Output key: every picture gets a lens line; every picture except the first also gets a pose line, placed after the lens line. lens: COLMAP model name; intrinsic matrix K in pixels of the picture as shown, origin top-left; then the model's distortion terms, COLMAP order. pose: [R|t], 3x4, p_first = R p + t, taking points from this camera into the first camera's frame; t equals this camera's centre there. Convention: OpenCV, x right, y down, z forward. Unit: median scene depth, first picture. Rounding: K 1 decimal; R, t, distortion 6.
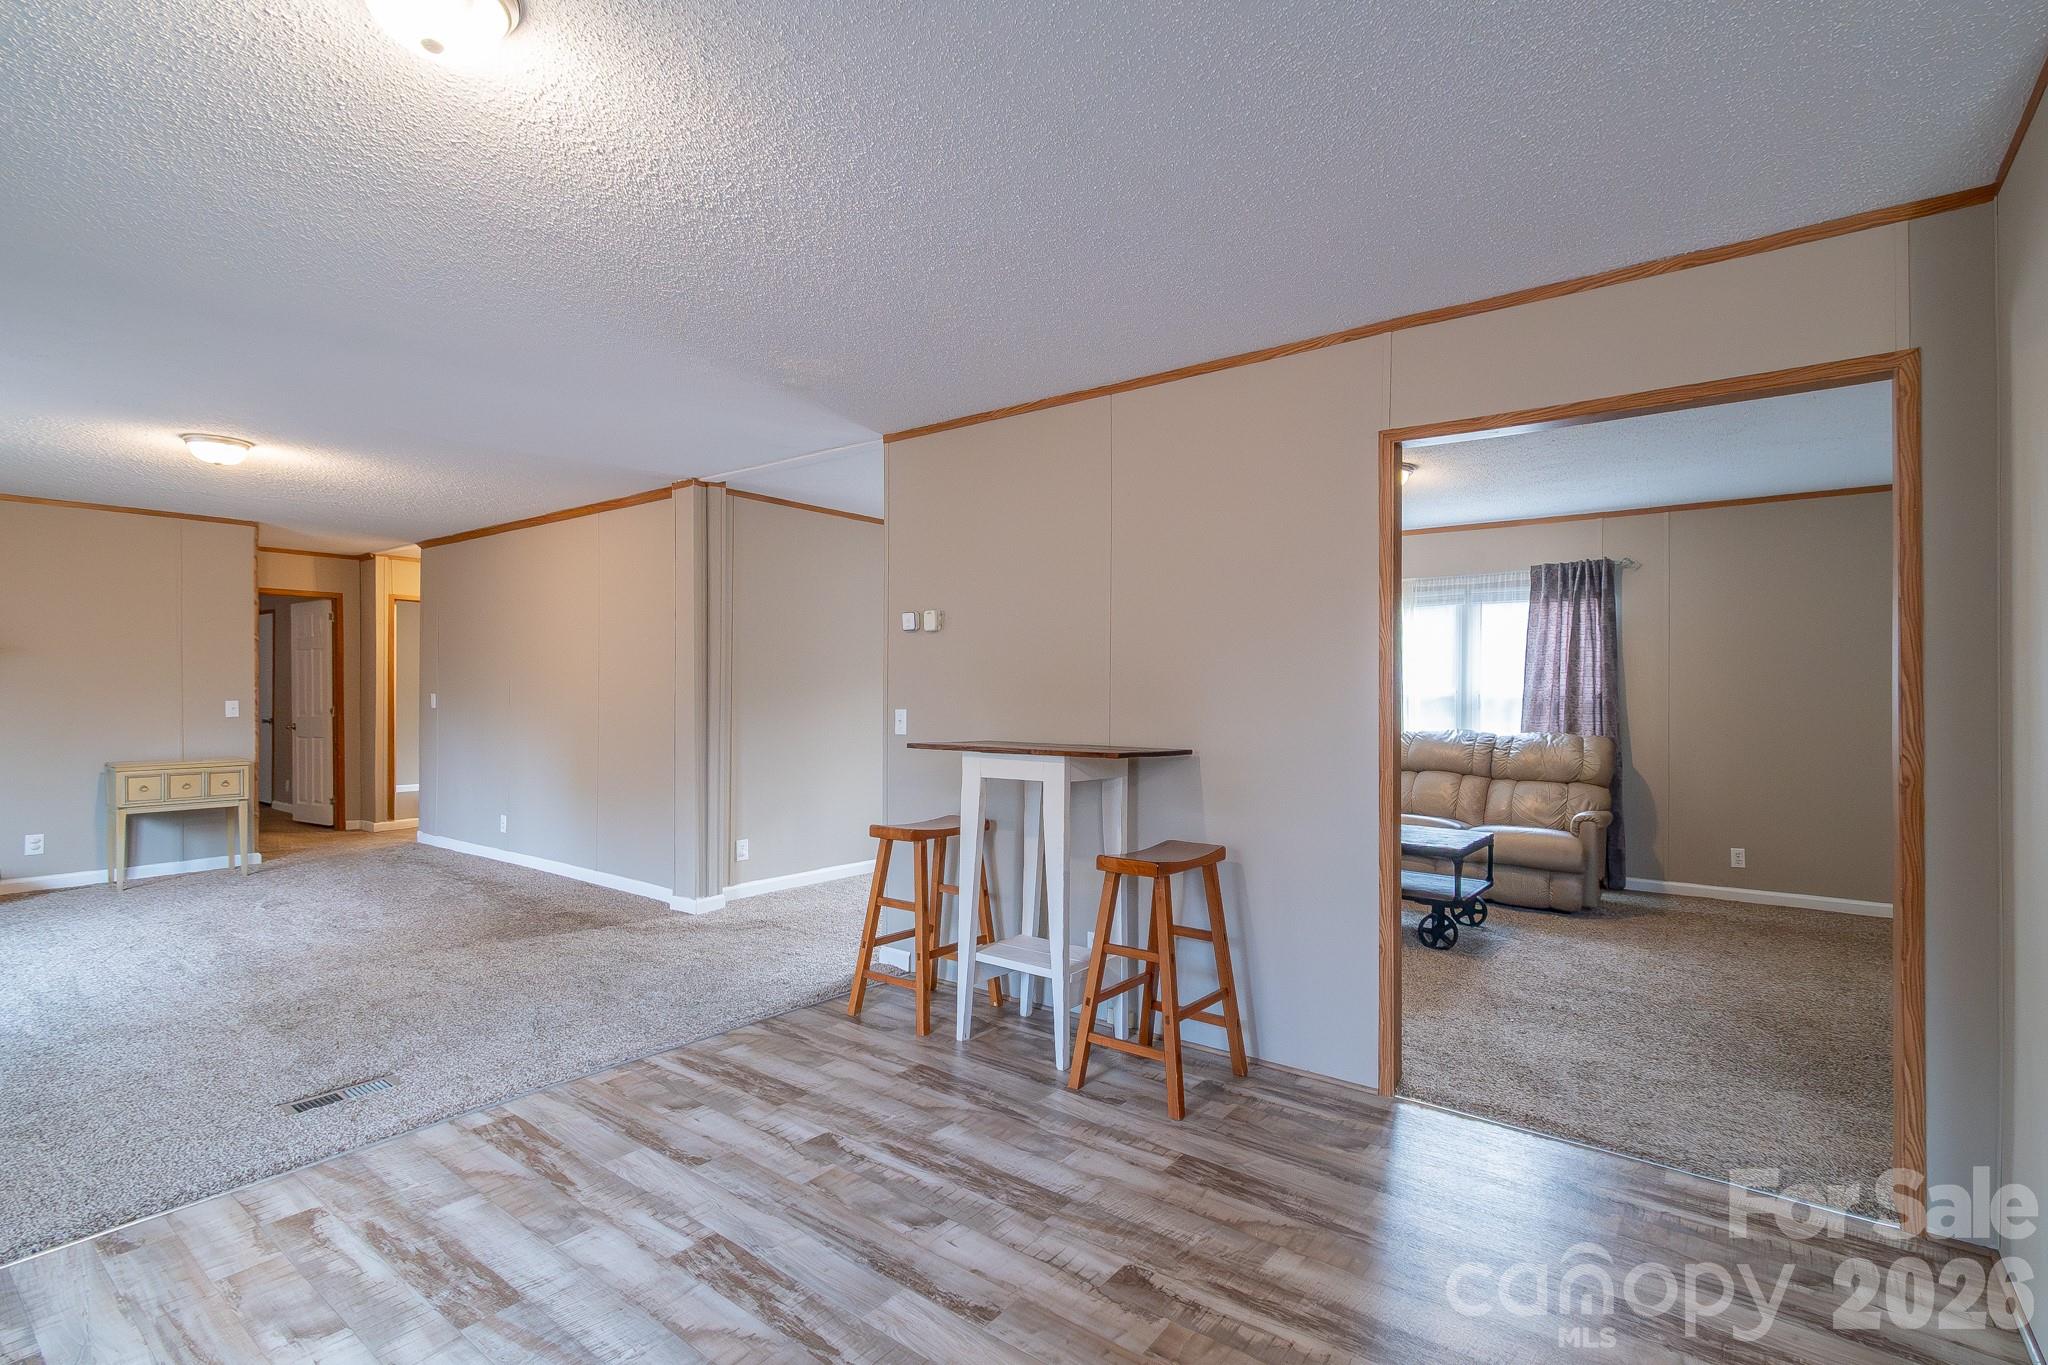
lens RADIAL K [[941.9, 0, 1090.3], [0, 941.9, 704.5], [0, 0, 1]] dist [-0.000245, -0.001830]
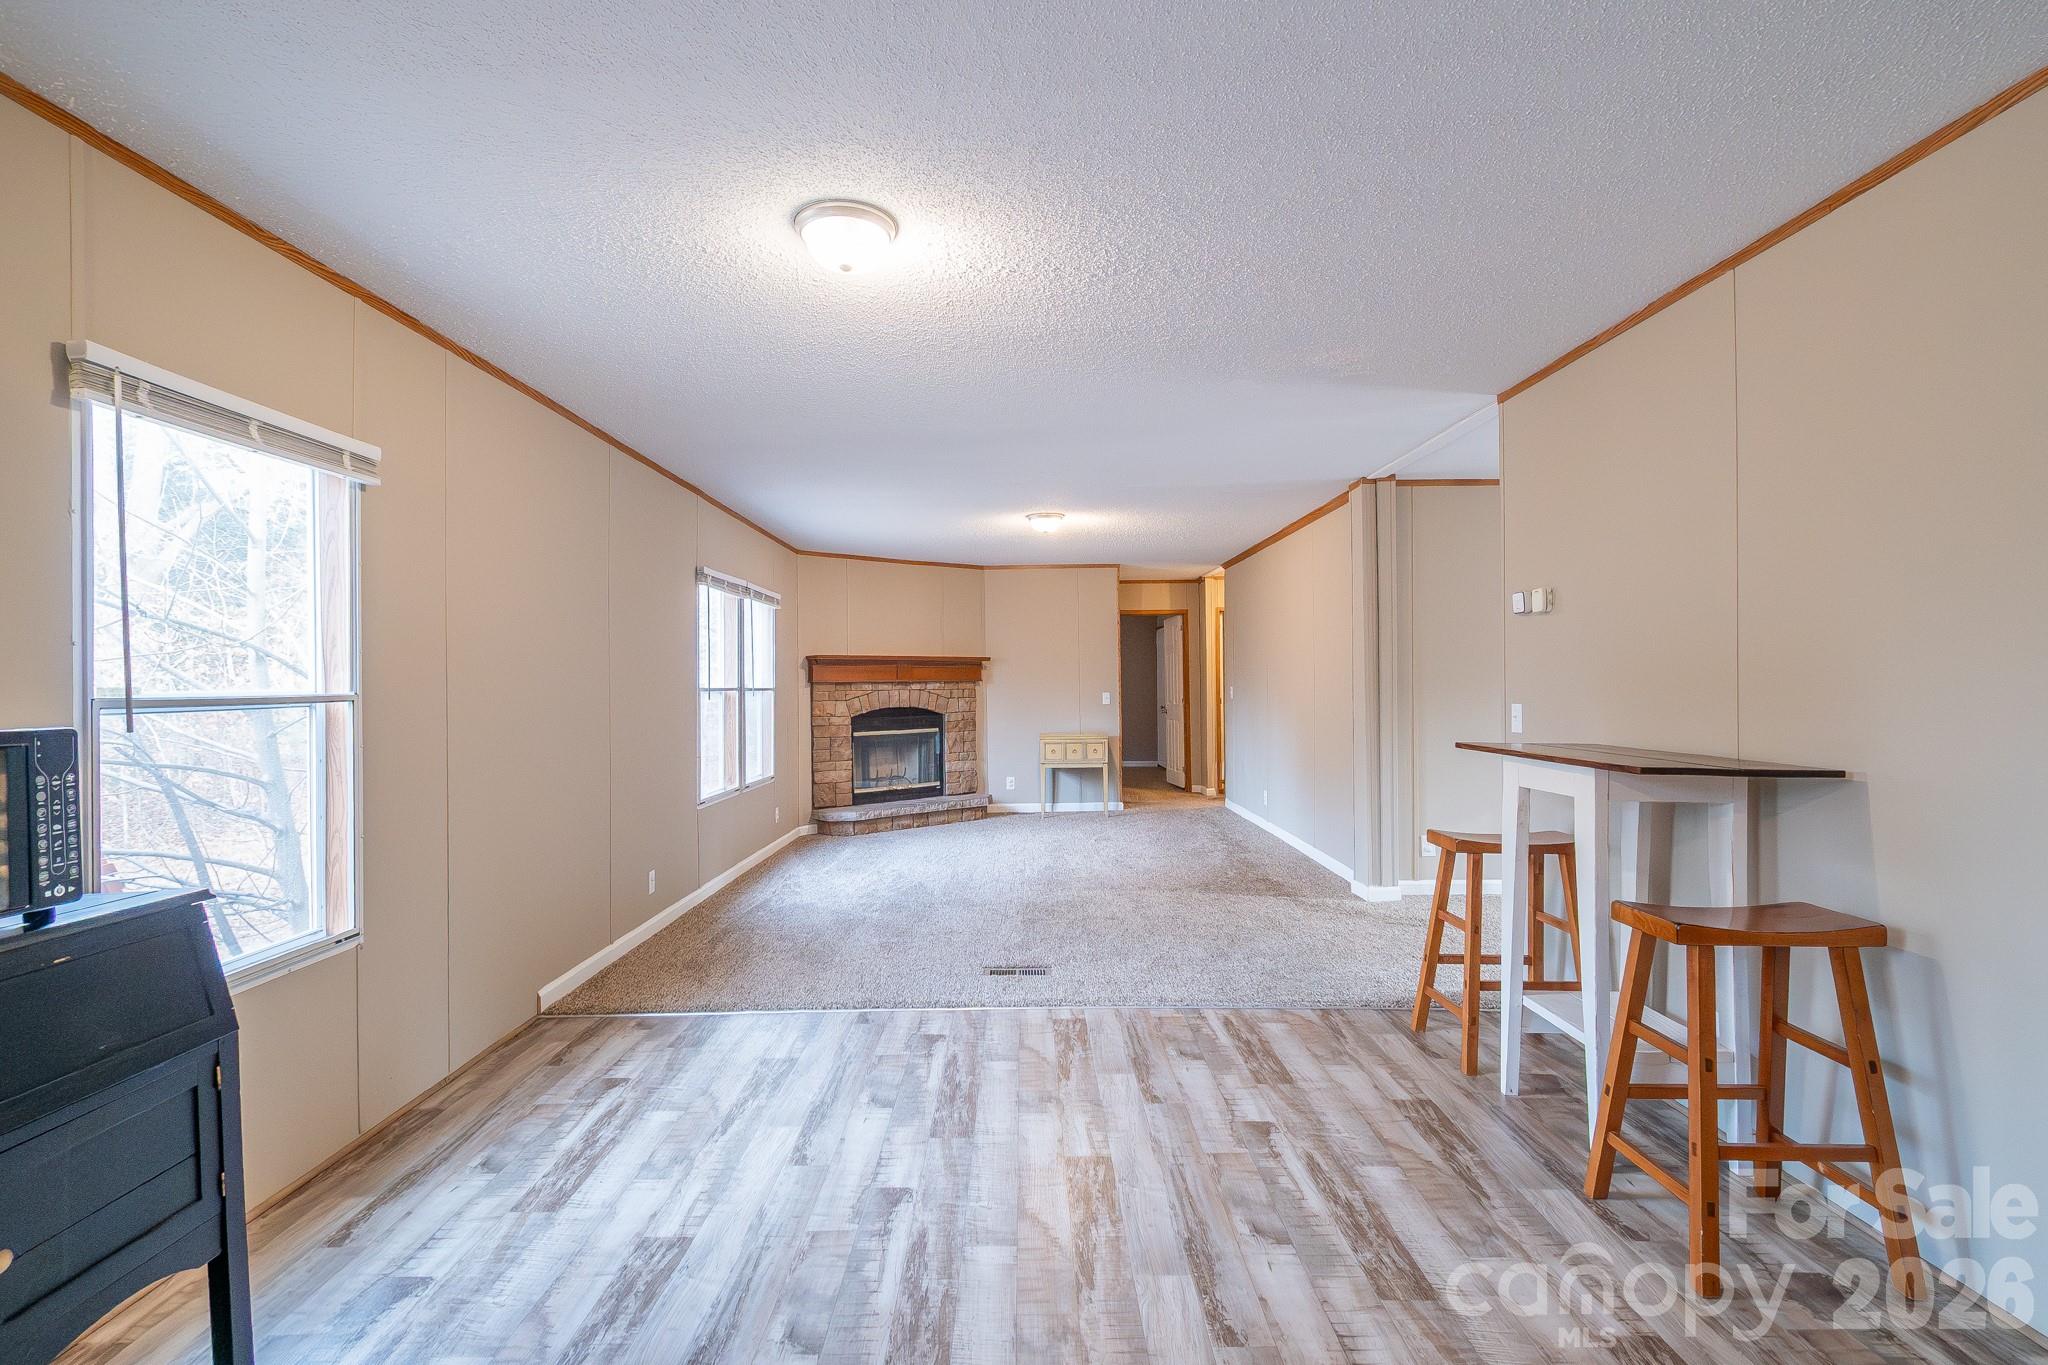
lens RADIAL K [[941.9, 0, 1021.1], [0, 941.9, 684.1], [0, 0, 1]] dist [-0.000245, -0.001830]
pose [[0.580320, -0.006464, -0.814363, 0.302883], [-0.002961, 0.999945, -0.010047, -0.003455], [0.814383, 0.008242, 0.580269, 0.147983]]
